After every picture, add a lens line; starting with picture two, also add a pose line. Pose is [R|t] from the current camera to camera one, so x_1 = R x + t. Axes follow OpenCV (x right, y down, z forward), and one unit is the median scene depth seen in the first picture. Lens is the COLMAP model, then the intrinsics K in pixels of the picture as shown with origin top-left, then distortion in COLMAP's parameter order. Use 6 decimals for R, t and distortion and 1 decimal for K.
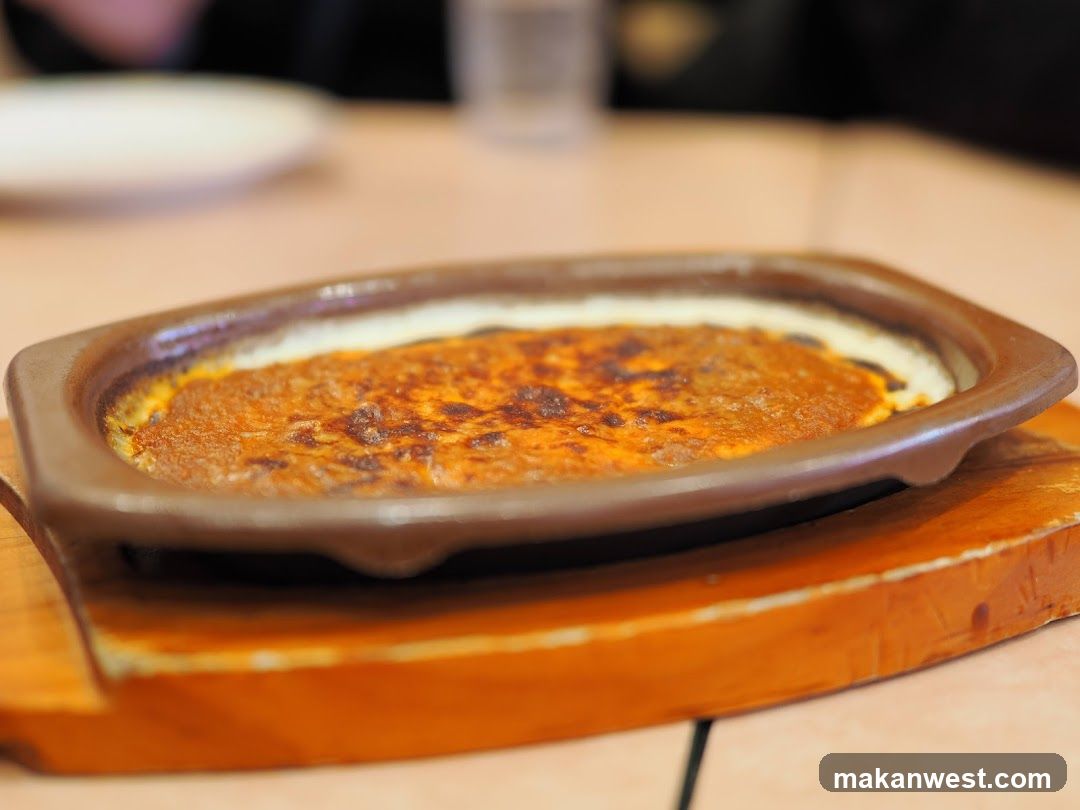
lens RADIAL K [[1633.9, 0, 540.0], [0, 1633.9, 405.0], [0, 0, 1]] dist [-0.023684, 0.121104]
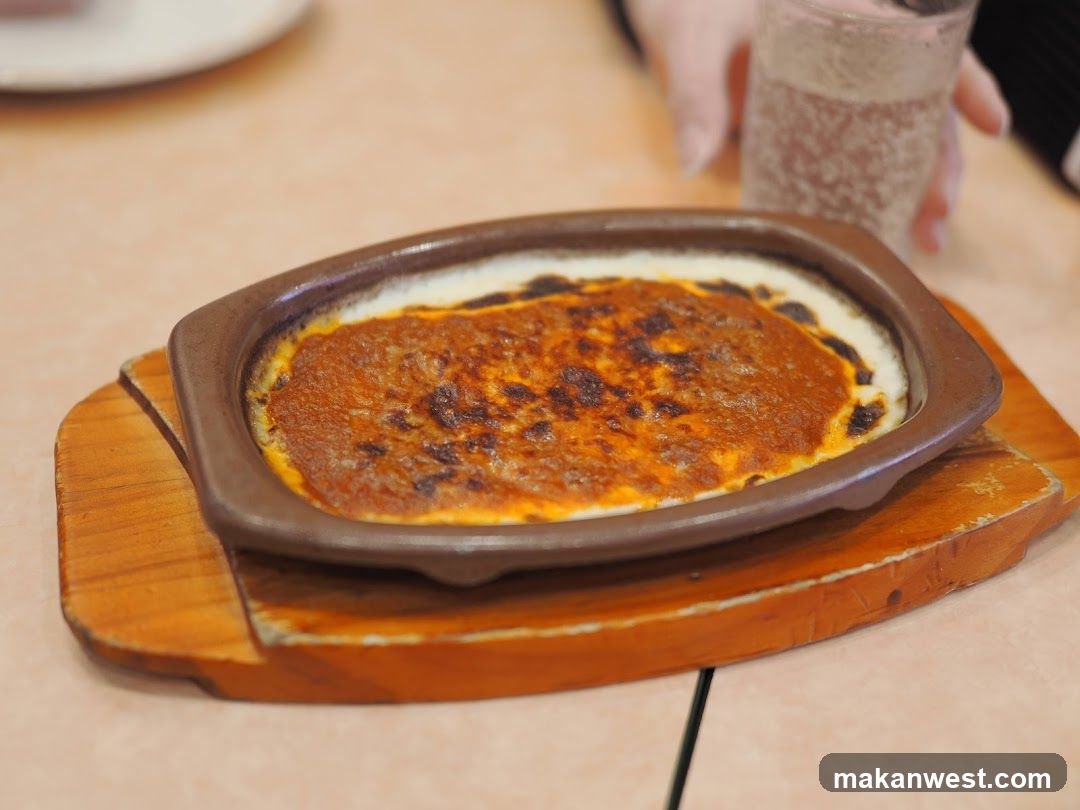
lens RADIAL K [[1633.9, 0, 540.0], [0, 1633.9, 405.0], [0, 0, 1]] dist [-0.023684, 0.121104]
pose [[0.998072, 0.055757, -0.027268, 0.004237], [-0.045776, 0.957945, 0.283278, -0.360324], [0.041916, -0.281483, 0.958650, -0.242605]]
